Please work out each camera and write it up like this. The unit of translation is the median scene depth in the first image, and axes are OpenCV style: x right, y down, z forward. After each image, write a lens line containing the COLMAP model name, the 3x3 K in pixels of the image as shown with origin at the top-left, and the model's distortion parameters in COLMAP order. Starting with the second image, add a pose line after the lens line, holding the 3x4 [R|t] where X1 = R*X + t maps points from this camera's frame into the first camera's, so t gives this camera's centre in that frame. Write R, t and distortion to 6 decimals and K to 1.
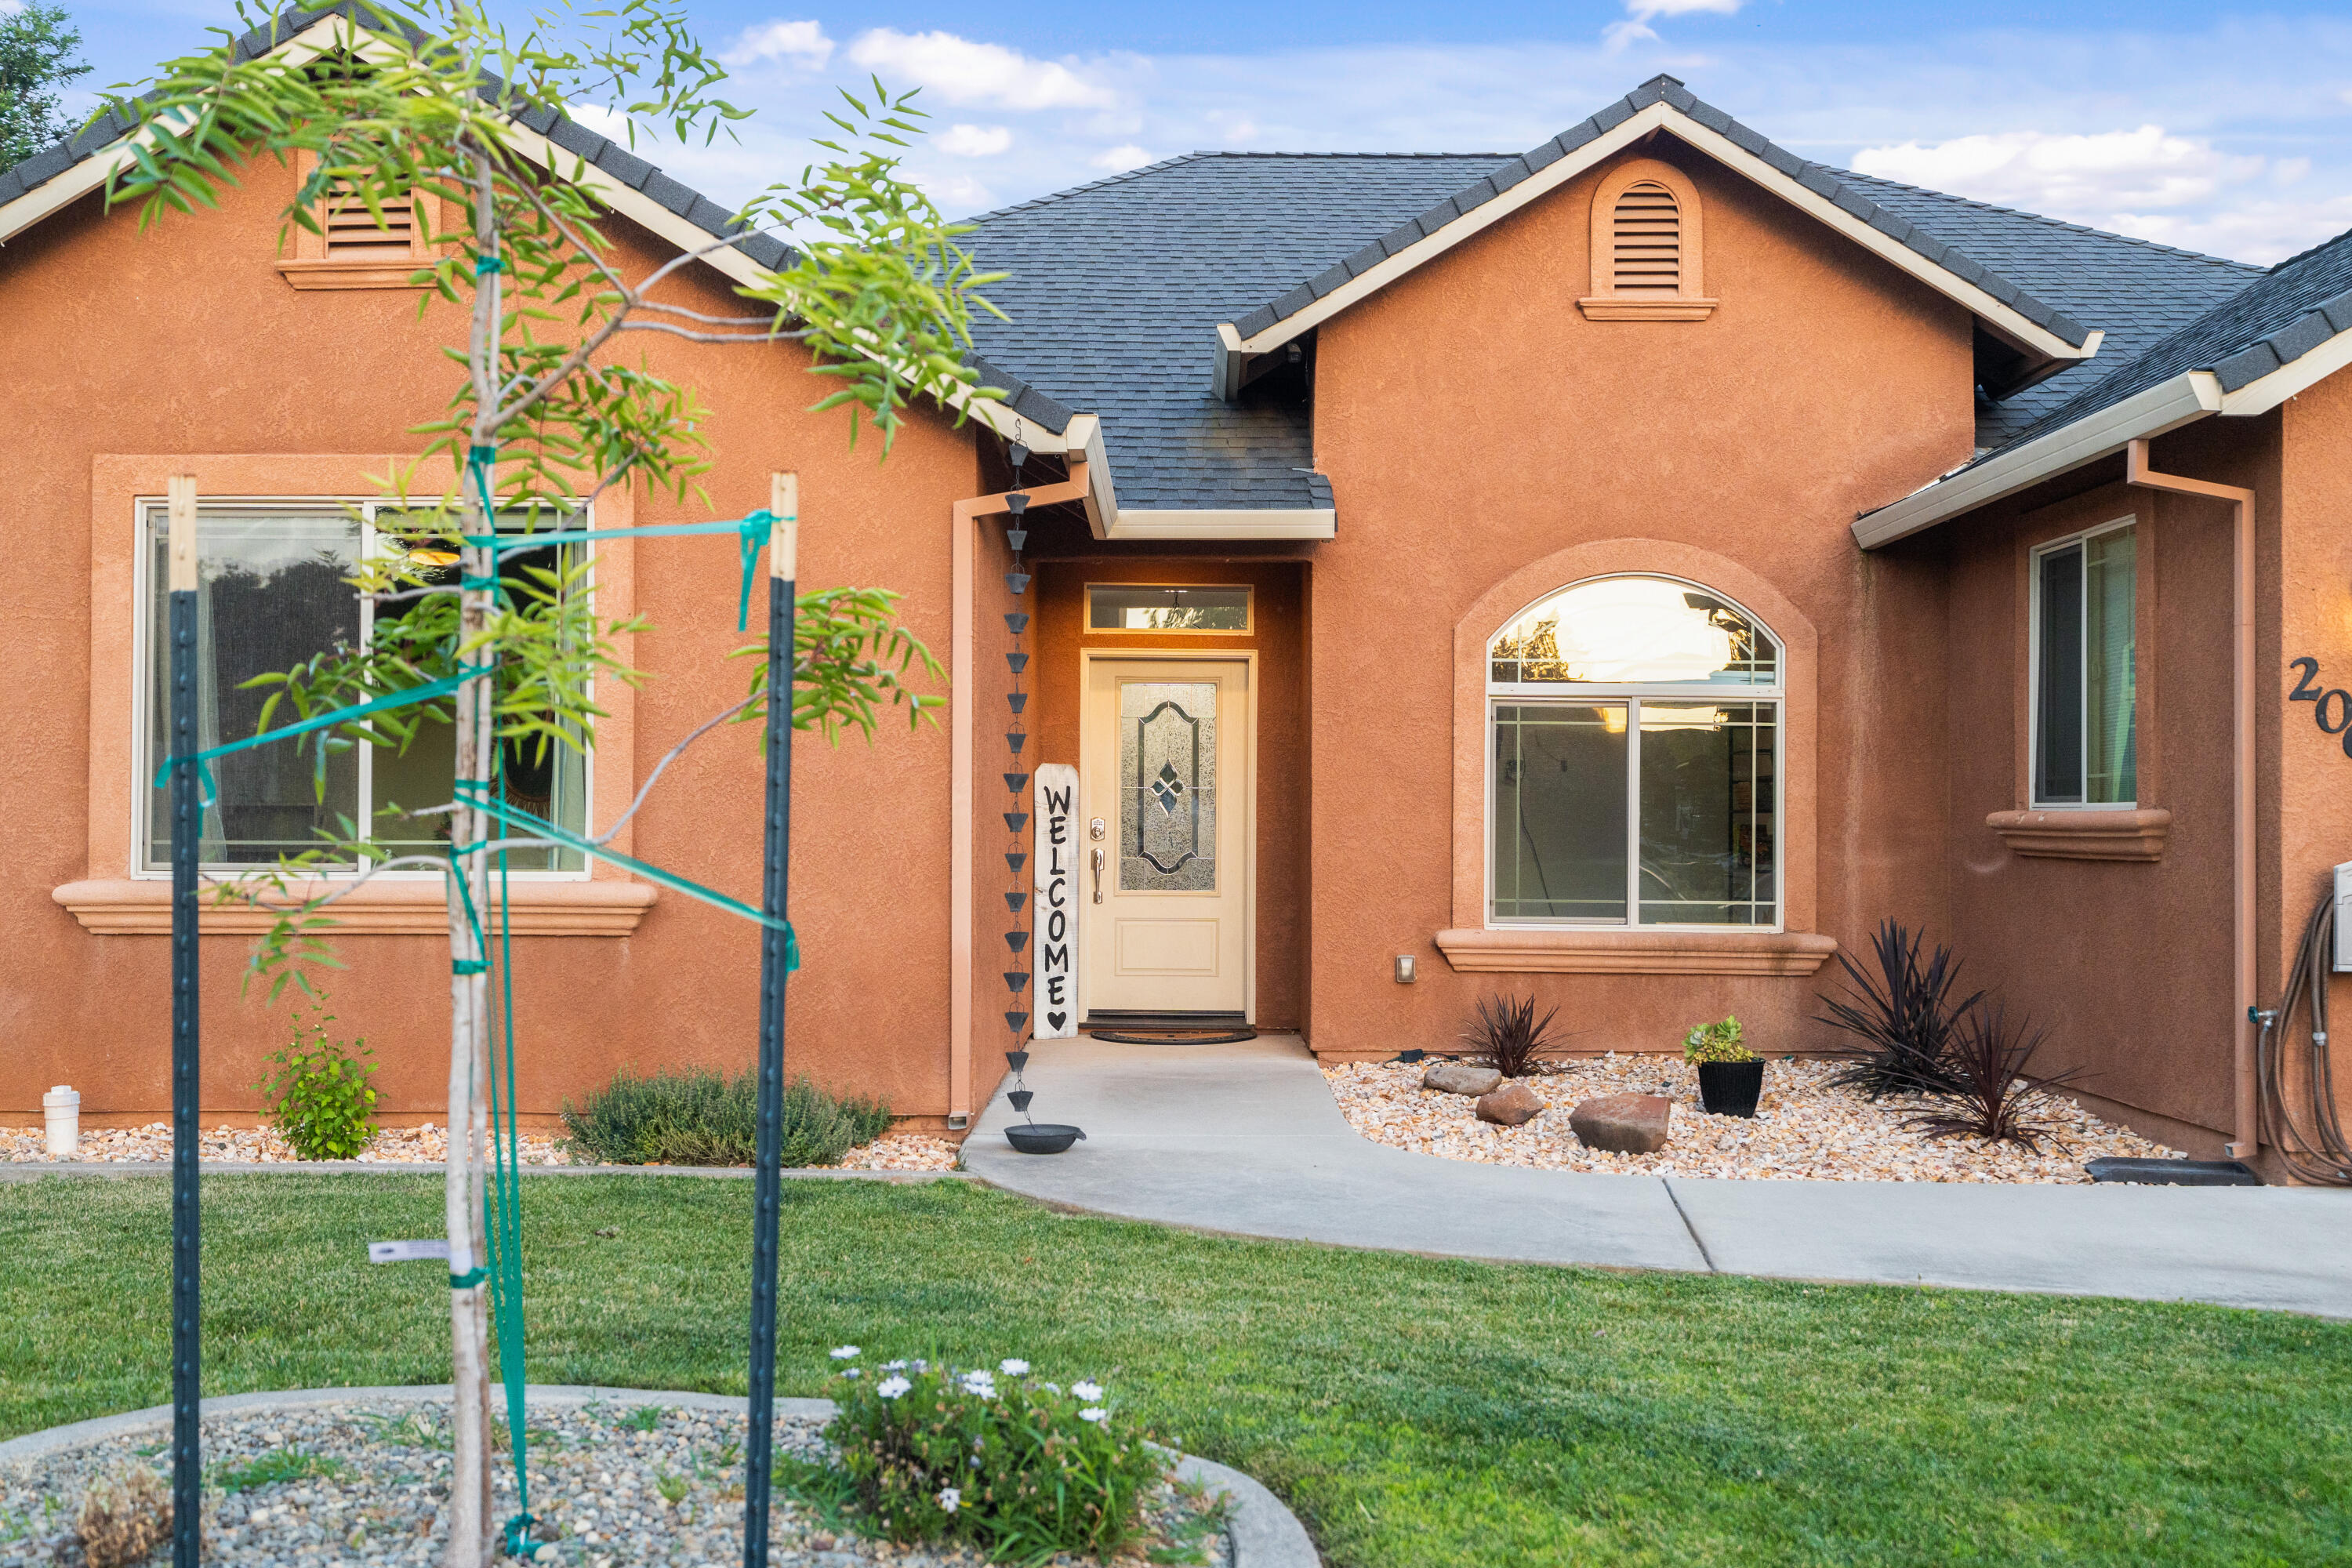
lens RADIAL K [[2234.6, 0, 1179.3], [0, 2234.6, 715.0], [0, 0, 1]] dist [0.013269, -0.009418]
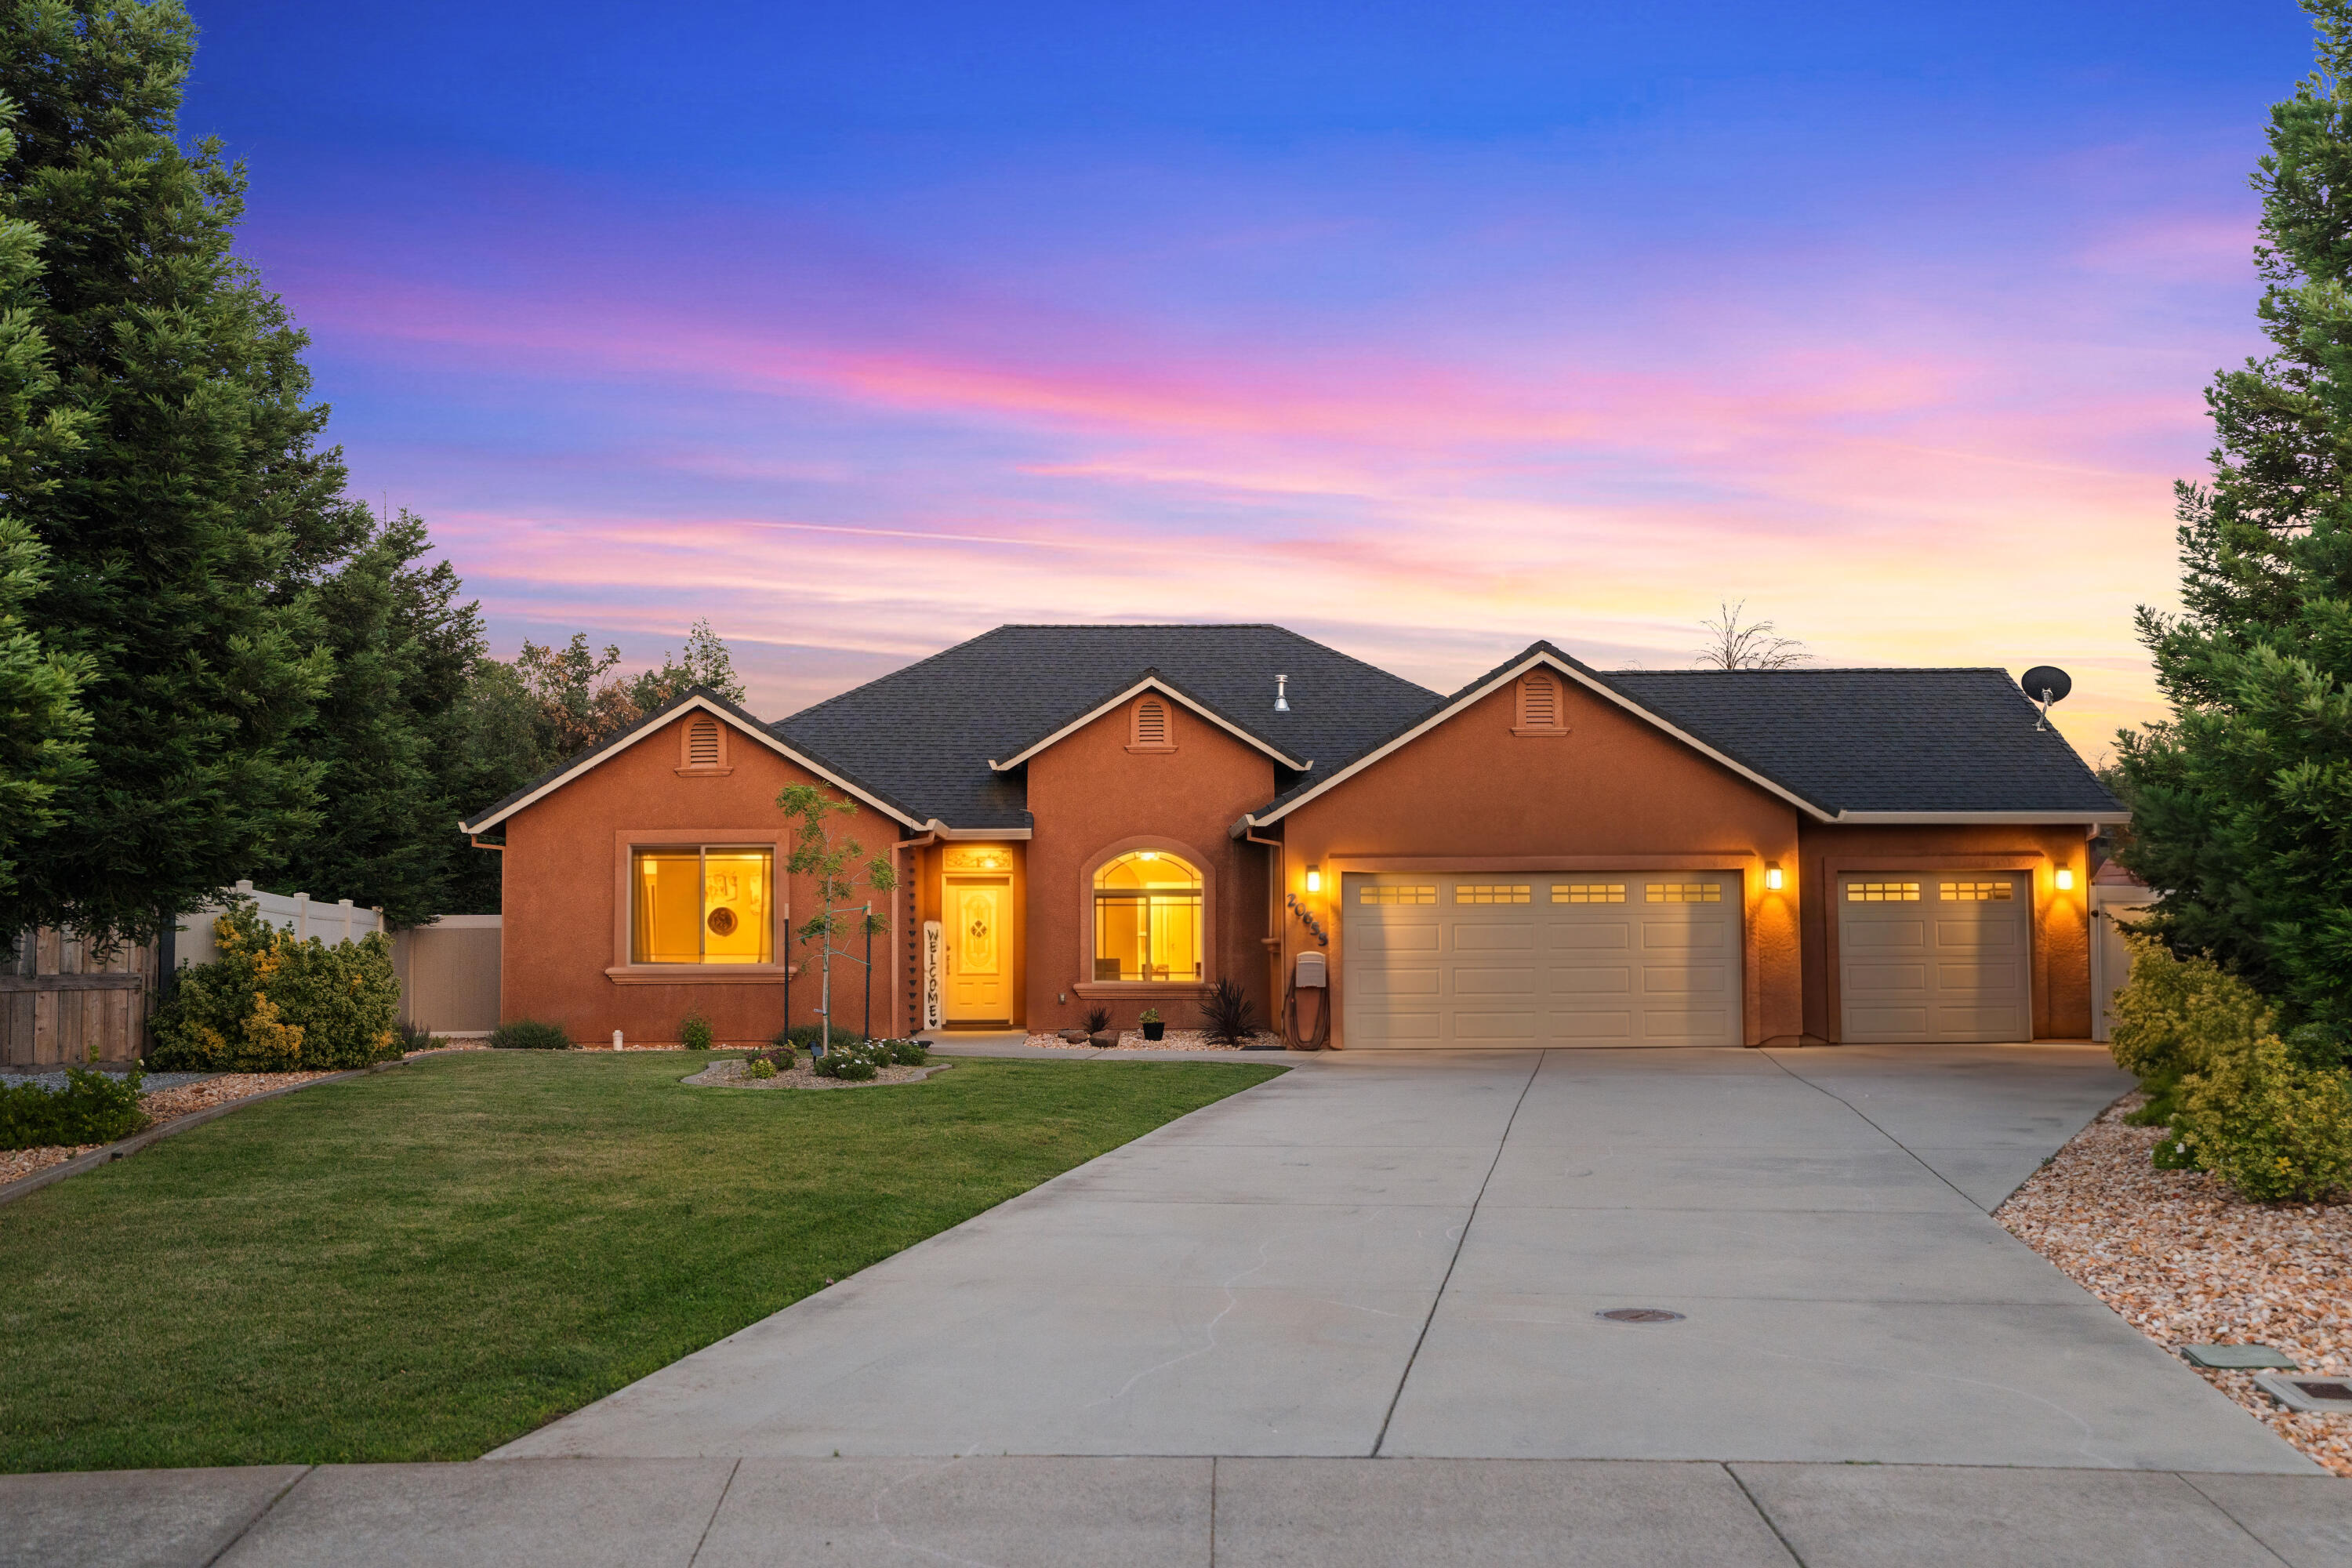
lens RADIAL K [[2281.9, 0, 1176.0], [0, 2281.9, 784.0], [0, 0, 1]] dist [-0.011934, -0.004195]
pose [[0.999643, -0.007455, 0.025670, 0.168557], [0.007817, 0.999871, -0.014032, -0.101968], [-0.025562, 0.014228, 0.999572, -1.719100]]
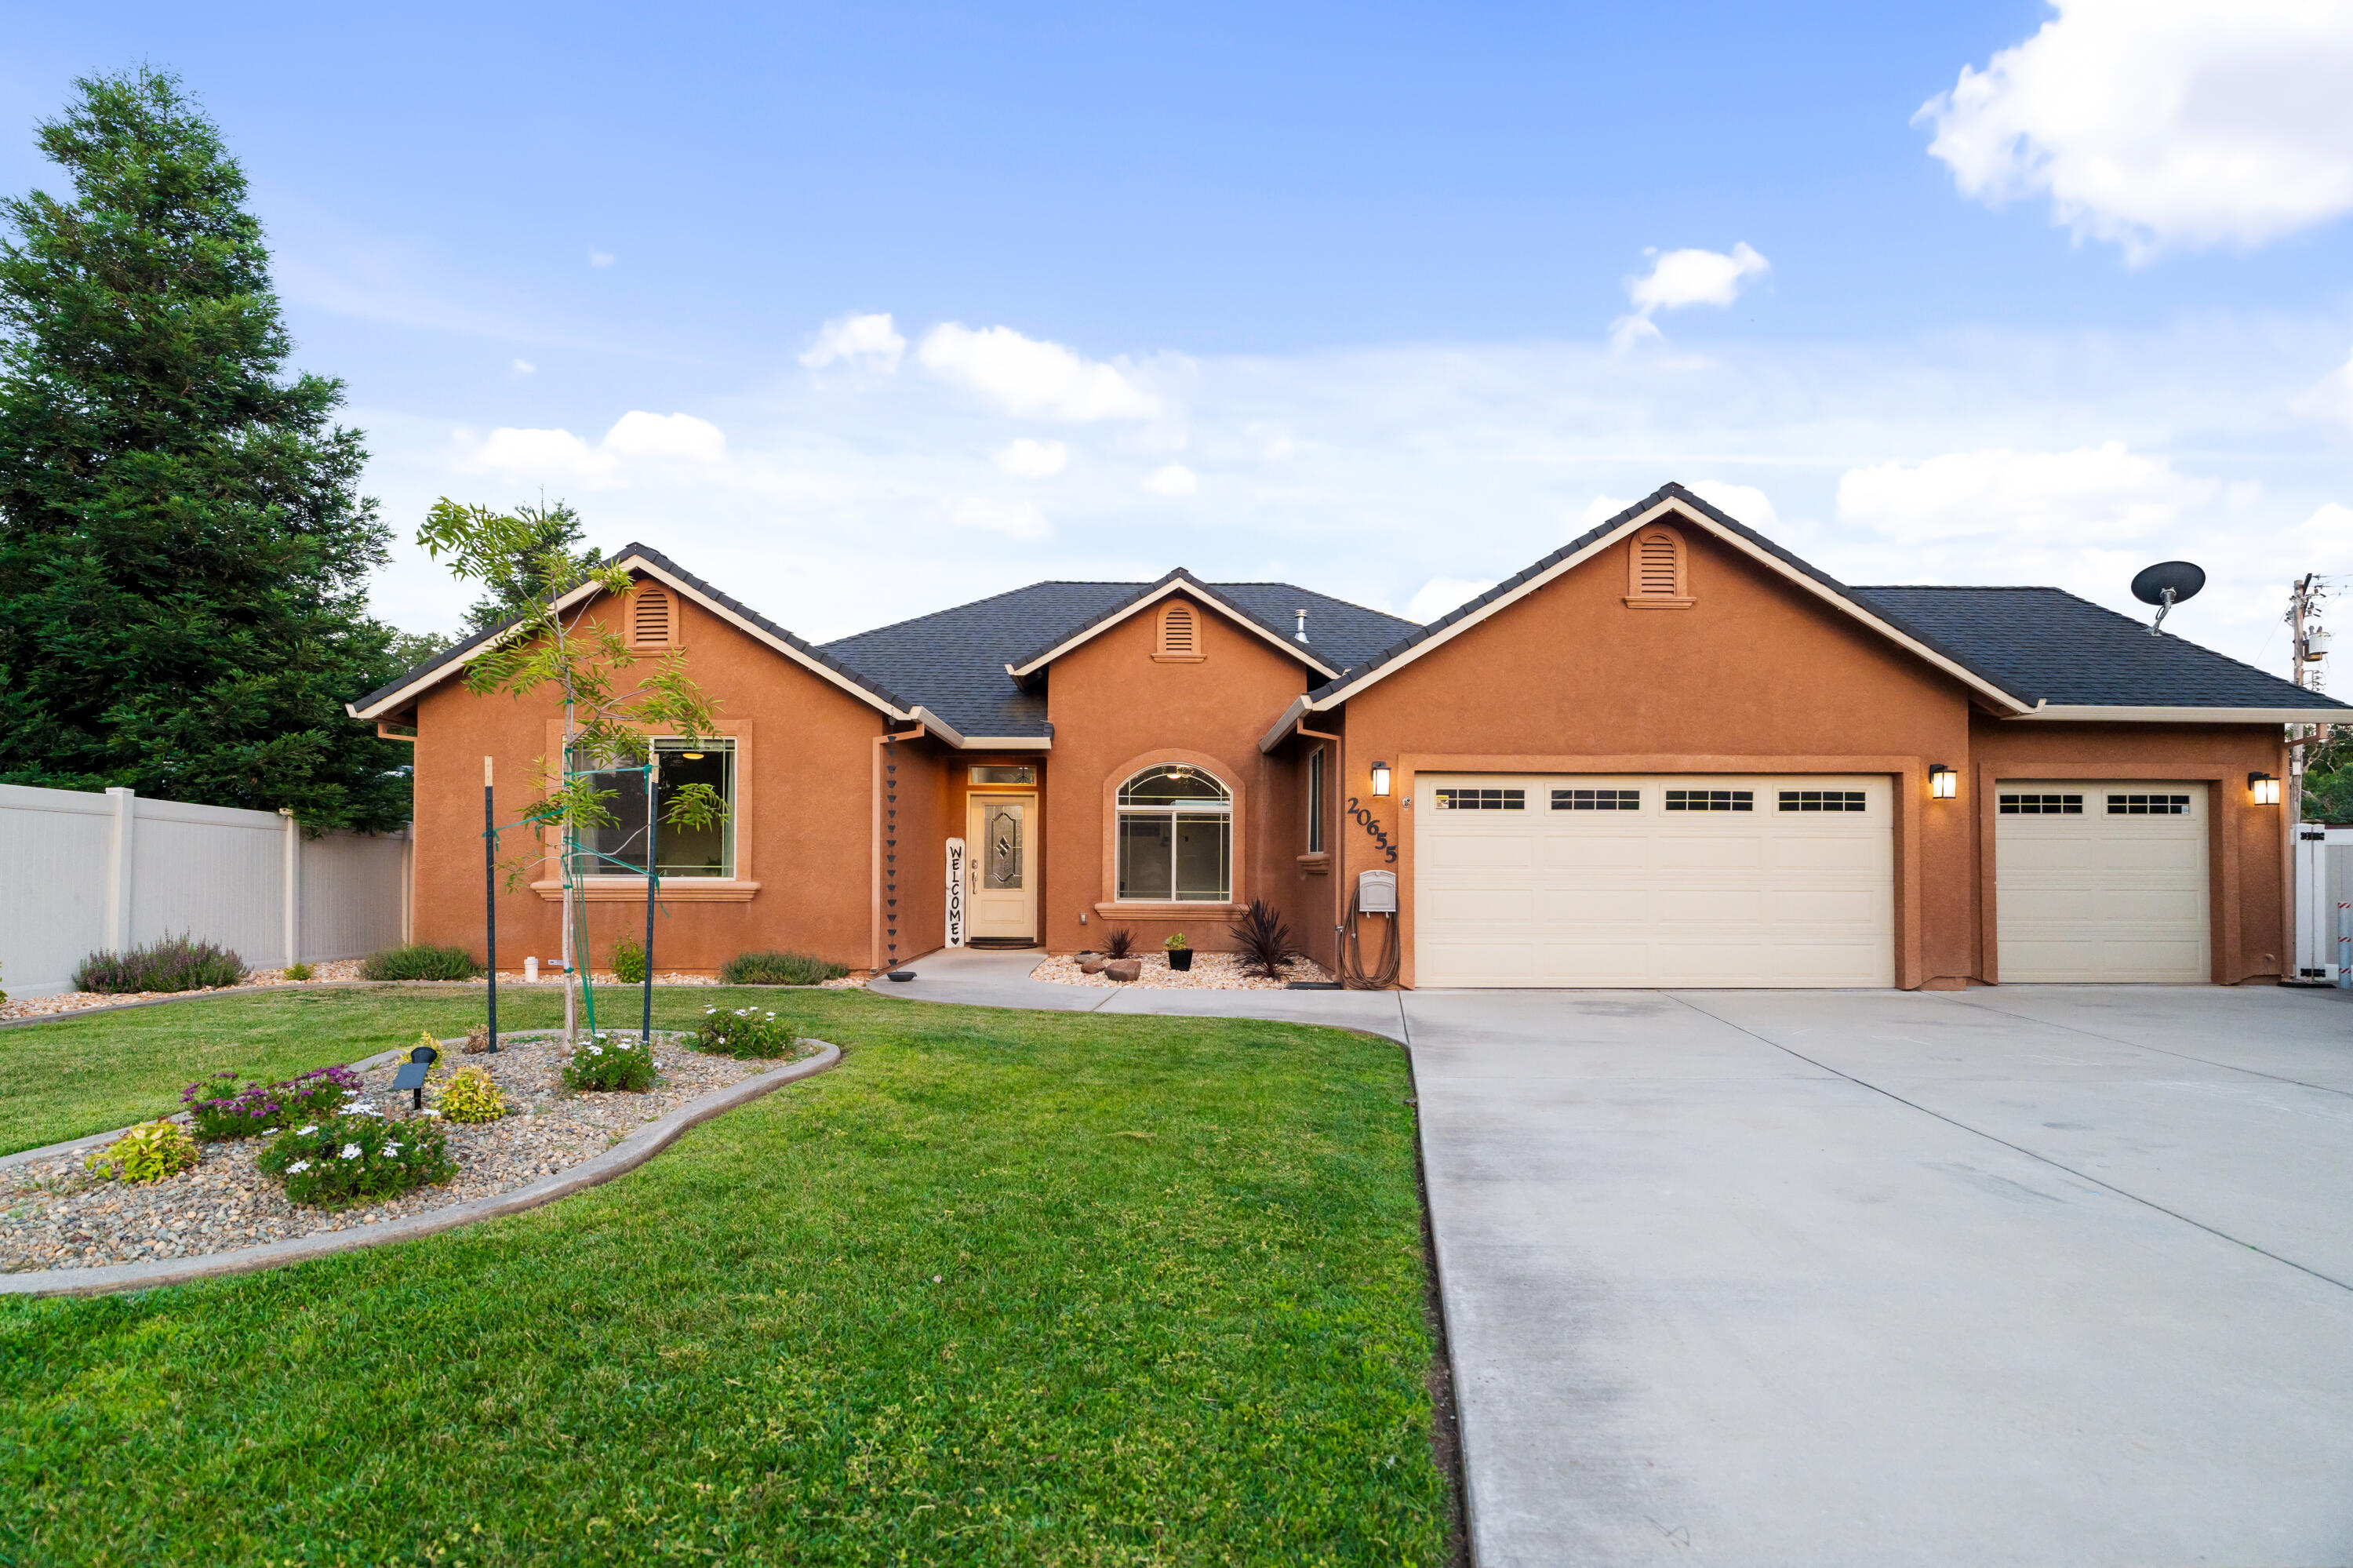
lens RADIAL K [[1081.3, 0, 1174.0], [0, 1081.3, 816.5], [0, 0, 1]] dist [-0.000589, 0.000575]
pose [[0.999785, 0.000536, 0.020739, 0.178565], [-0.000532, 1.000000, -0.000198, -0.001690], [-0.020739, 0.000187, 0.999785, -0.225996]]
